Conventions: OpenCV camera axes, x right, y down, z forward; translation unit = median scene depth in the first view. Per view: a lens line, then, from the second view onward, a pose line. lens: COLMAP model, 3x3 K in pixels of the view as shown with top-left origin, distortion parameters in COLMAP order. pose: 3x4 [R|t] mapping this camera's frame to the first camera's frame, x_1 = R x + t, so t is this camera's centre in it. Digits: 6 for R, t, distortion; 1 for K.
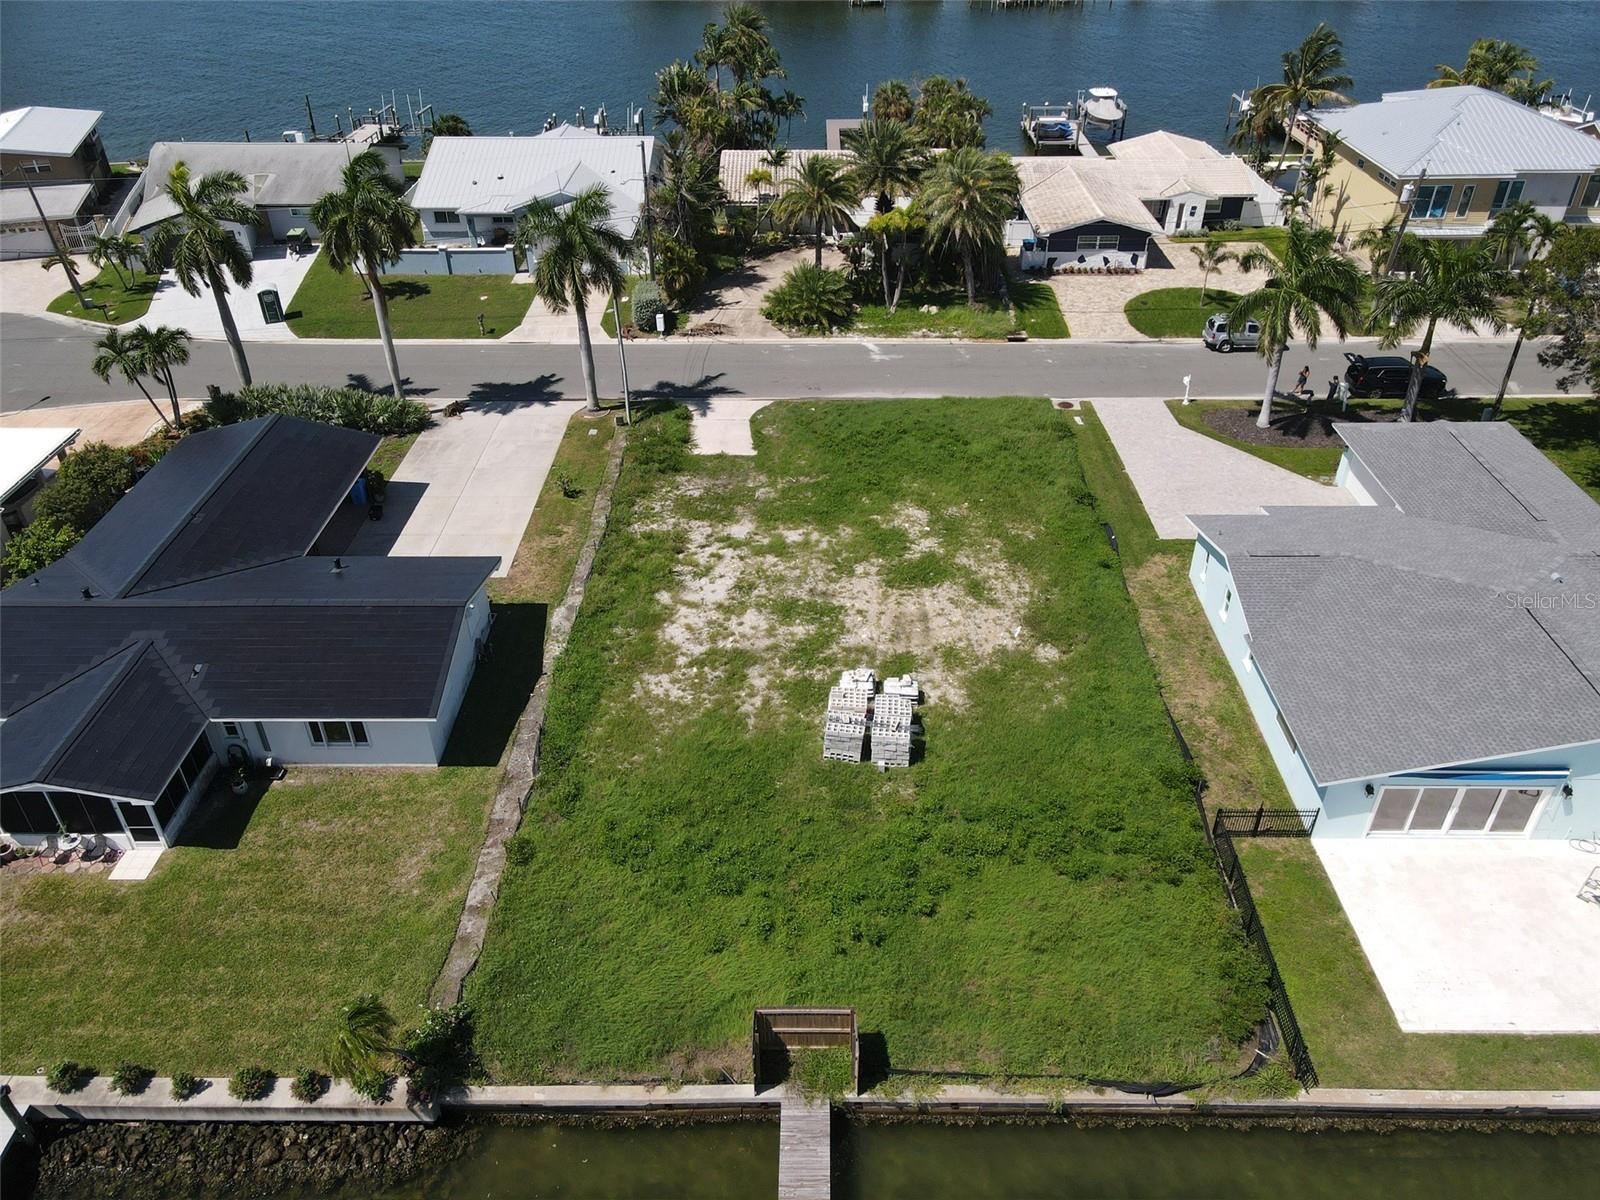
lens RADIAL K [[1172.7, 0, 796.7], [0, 1172.7, 585.7], [0, 0, 1]] dist [-0.004802, 0.042312]
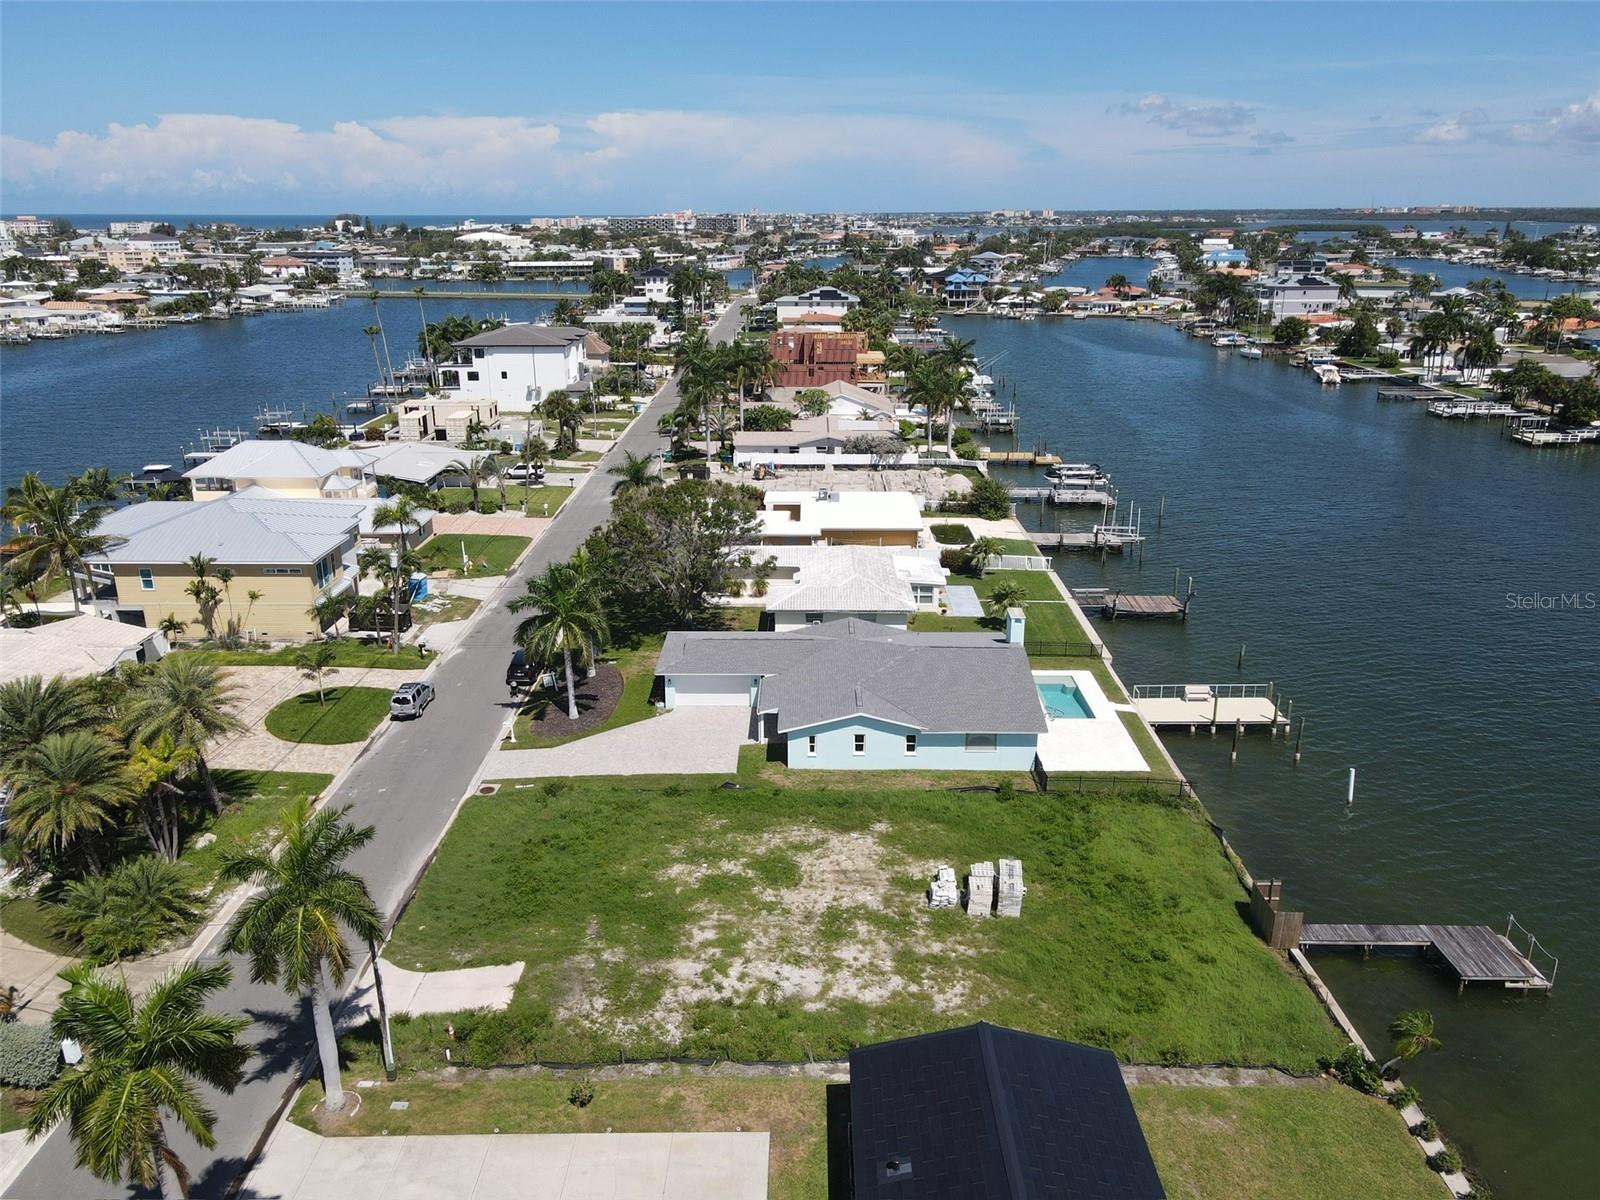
lens RADIAL K [[1172.7, 0, 796.7], [0, 1172.7, 585.7], [0, 0, 1]] dist [-0.004802, 0.042312]
pose [[-0.004568, -0.296019, 0.955171, -0.857841], [0.562856, 0.788745, 0.247134, -0.472387], [-0.826543, 0.538752, 0.163013, 0.569962]]
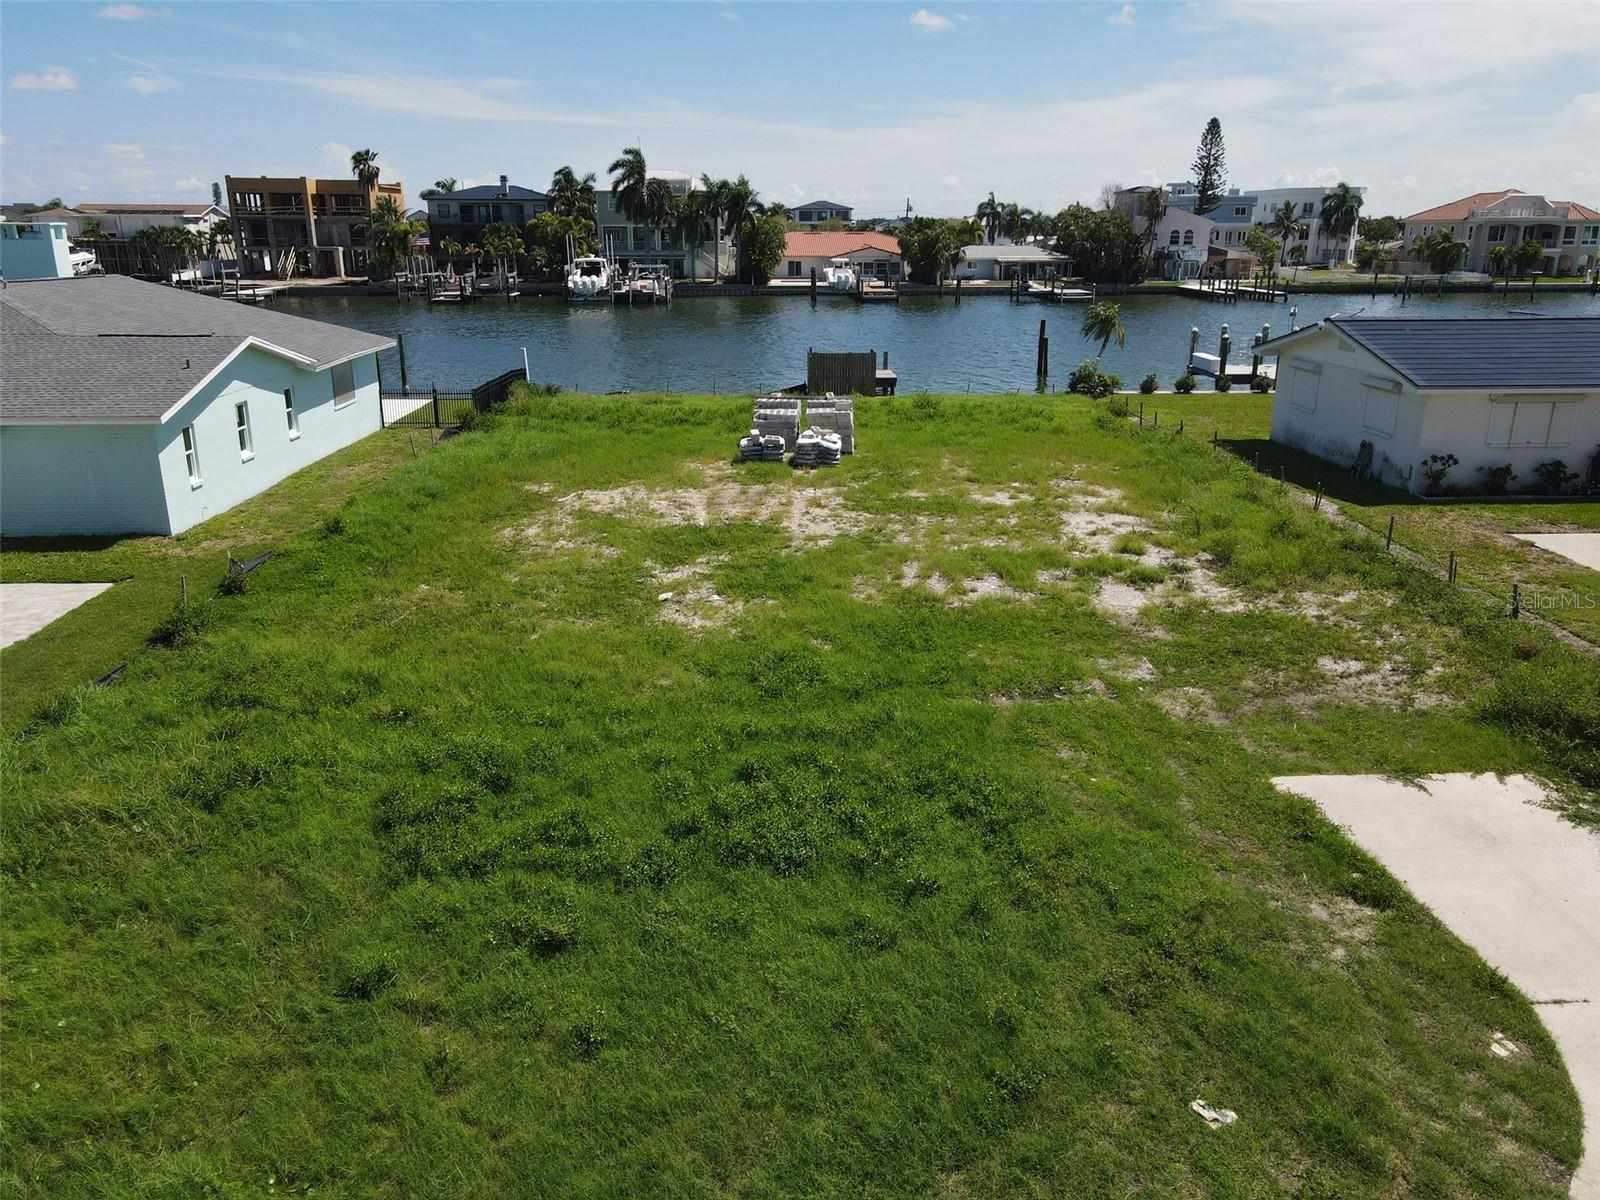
lens RADIAL K [[1170.1, 0, 796.5], [0, 1170.1, 592.3], [0, 0, 1]] dist [-0.010064, 0.060624]
pose [[-0.998551, 0.023587, -0.048376, 0.081971], [-0.023178, 0.622760, 0.782069, -0.350918], [0.048573, 0.782057, -0.621311, 1.199624]]
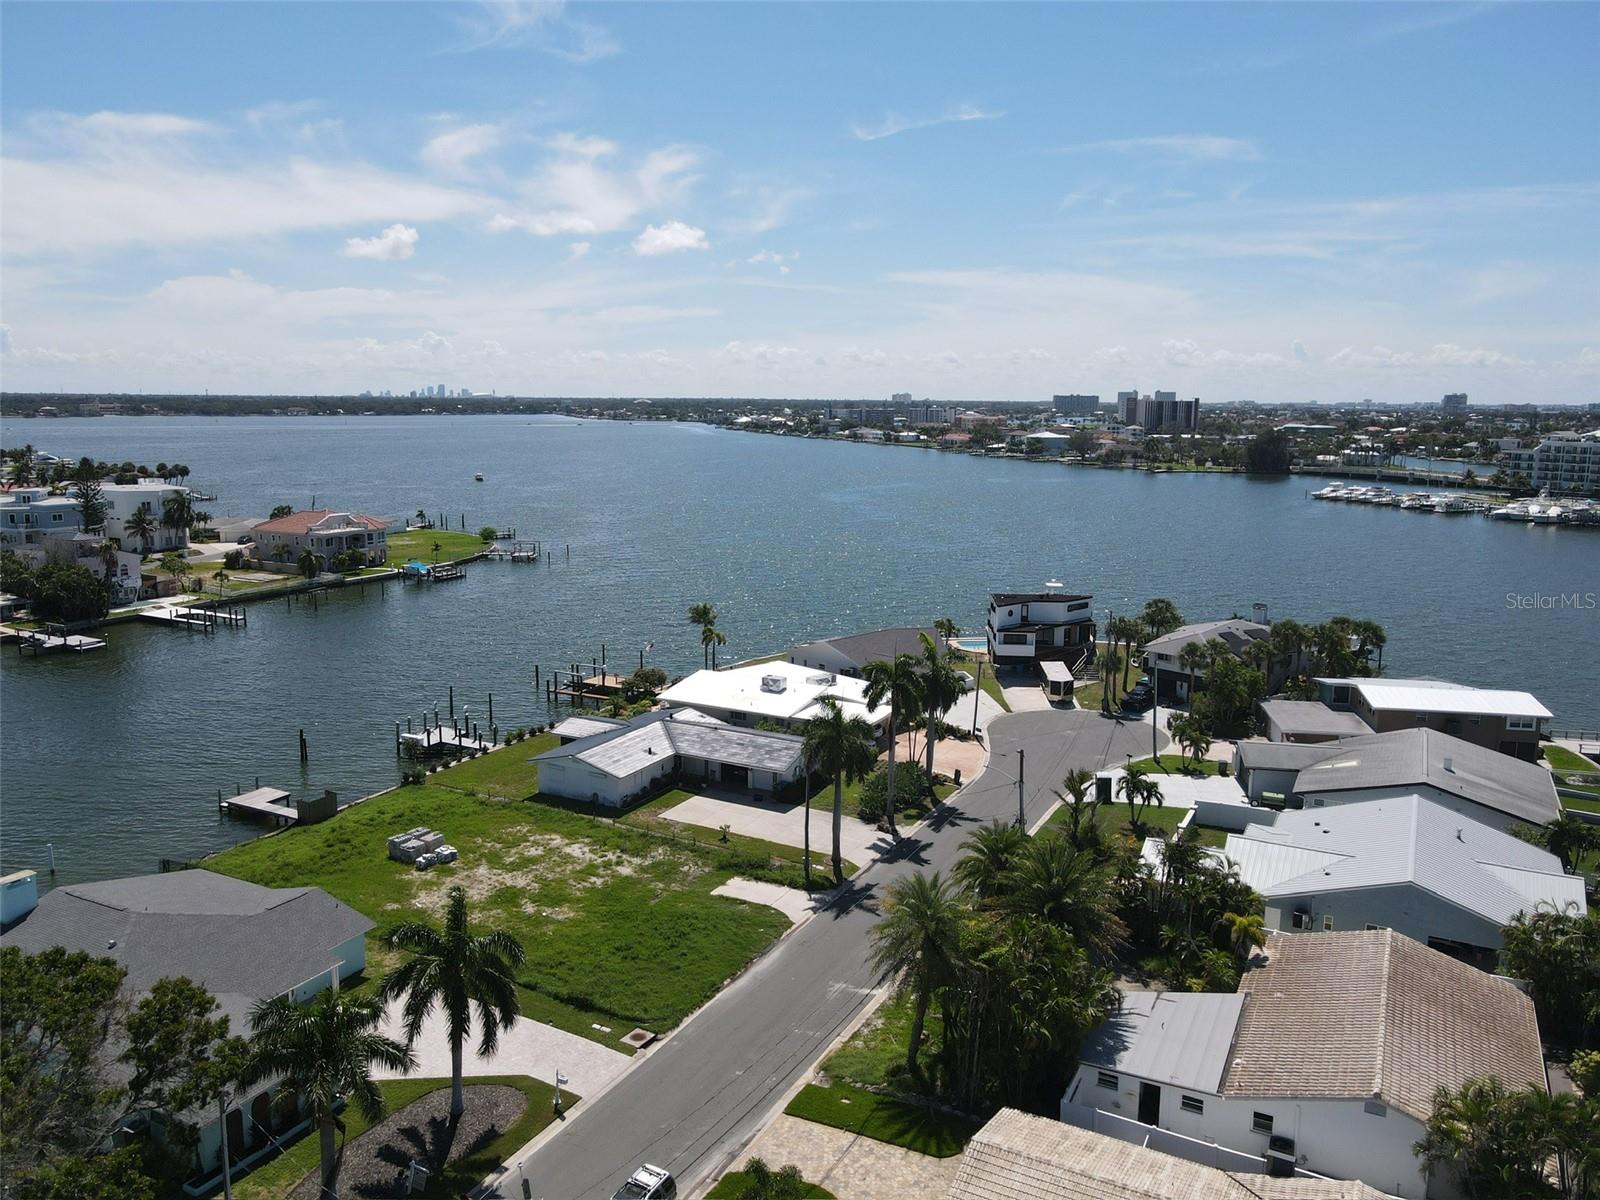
lens RADIAL K [[1172.7, 0, 796.7], [0, 1172.7, 585.7], [0, 0, 1]] dist [-0.004802, 0.042312]
pose [[-0.457940, 0.146507, -0.876828, 1.104888], [-0.500338, 0.772801, 0.390436, -1.014326], [0.734815, 0.617507, -0.280593, 1.318132]]
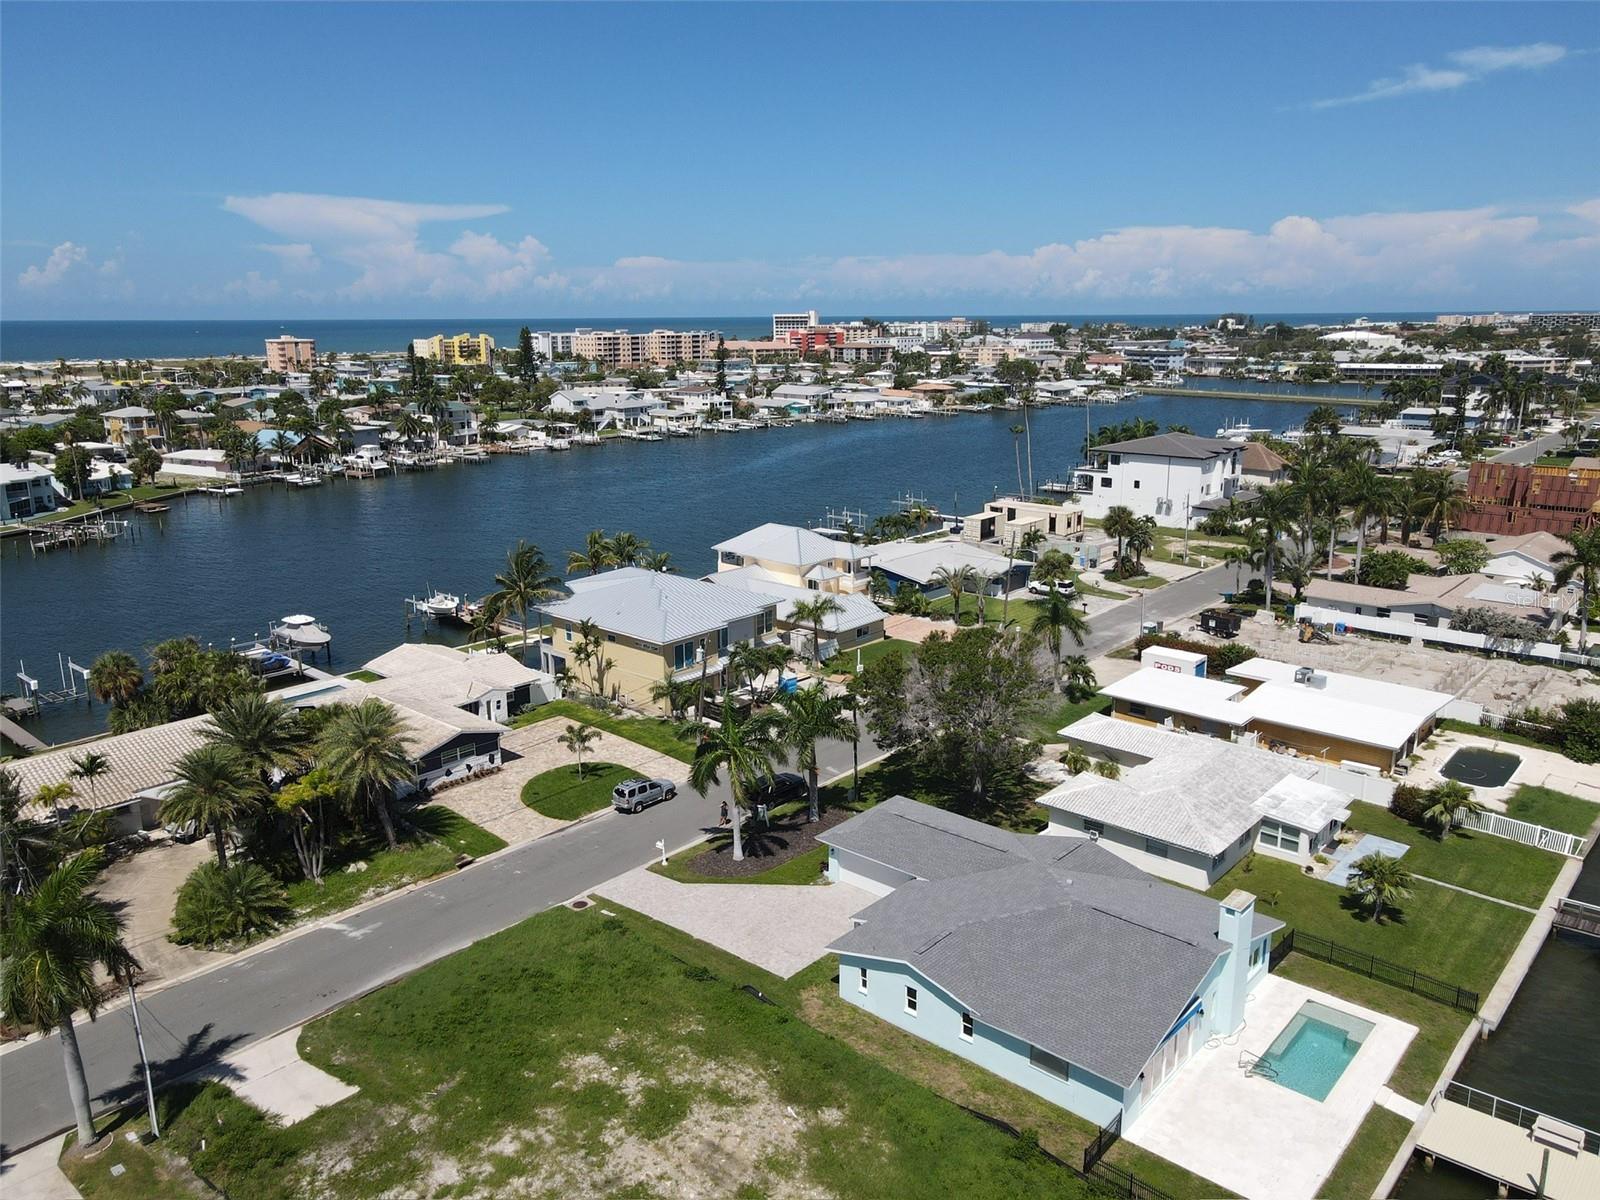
lens RADIAL K [[1172.7, 0, 796.7], [0, 1172.7, 585.7], [0, 0, 1]] dist [-0.004802, 0.042312]
pose [[0.654168, -0.166567, 0.737780, -0.428538], [0.424612, 0.888107, -0.175985, -0.163161], [-0.625915, 0.428394, 0.651697, 0.086436]]
